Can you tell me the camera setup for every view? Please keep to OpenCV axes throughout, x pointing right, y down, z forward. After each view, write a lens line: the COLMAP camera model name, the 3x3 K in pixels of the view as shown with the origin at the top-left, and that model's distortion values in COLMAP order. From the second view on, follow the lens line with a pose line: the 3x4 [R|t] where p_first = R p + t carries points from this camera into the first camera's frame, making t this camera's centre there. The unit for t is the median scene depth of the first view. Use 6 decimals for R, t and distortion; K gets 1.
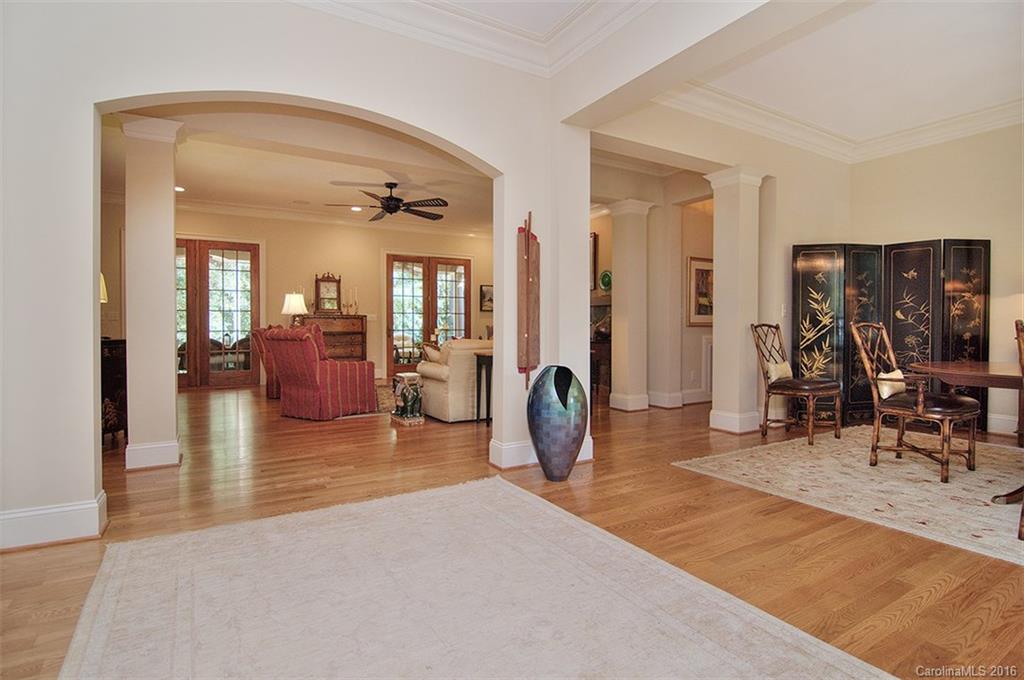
lens RADIAL K [[501.6, 0, 514.8], [0, 501.6, 314.2], [0, 0, 1]] dist [-0.002173, -0.000537]
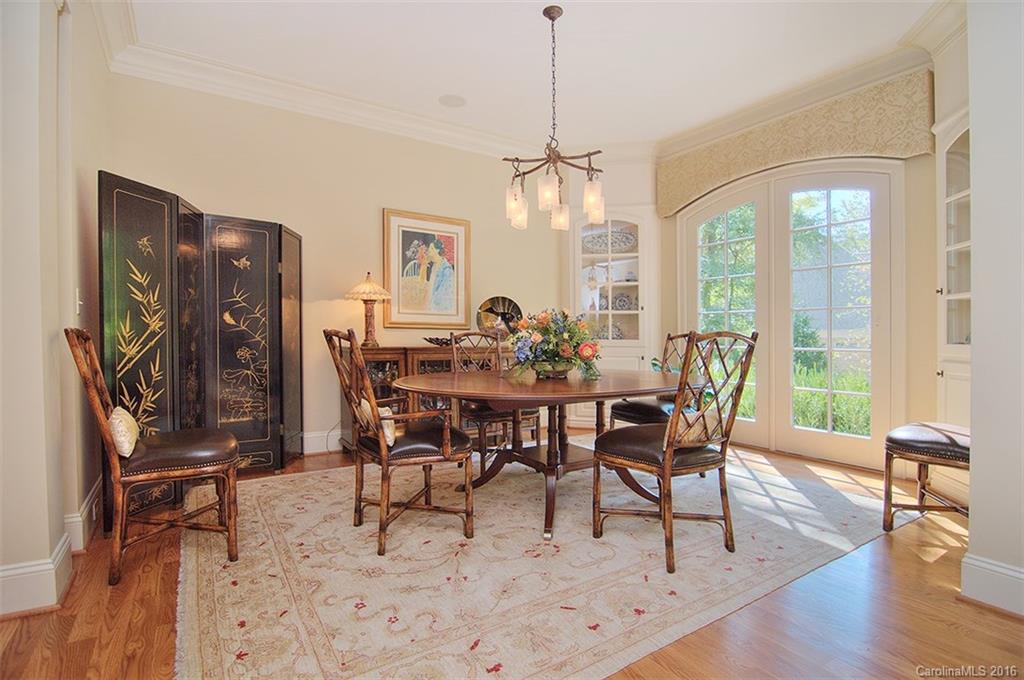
lens RADIAL K [[507.1, 0, 511.3], [0, 507.1, 343.4], [0, 0, 1]] dist [-0.013869, -0.000151]
pose [[-0.014355, -0.016586, 0.999759, 0.053110], [-0.027134, 0.999501, 0.016192, 0.014350], [-0.999529, -0.026895, -0.014798, 0.616358]]
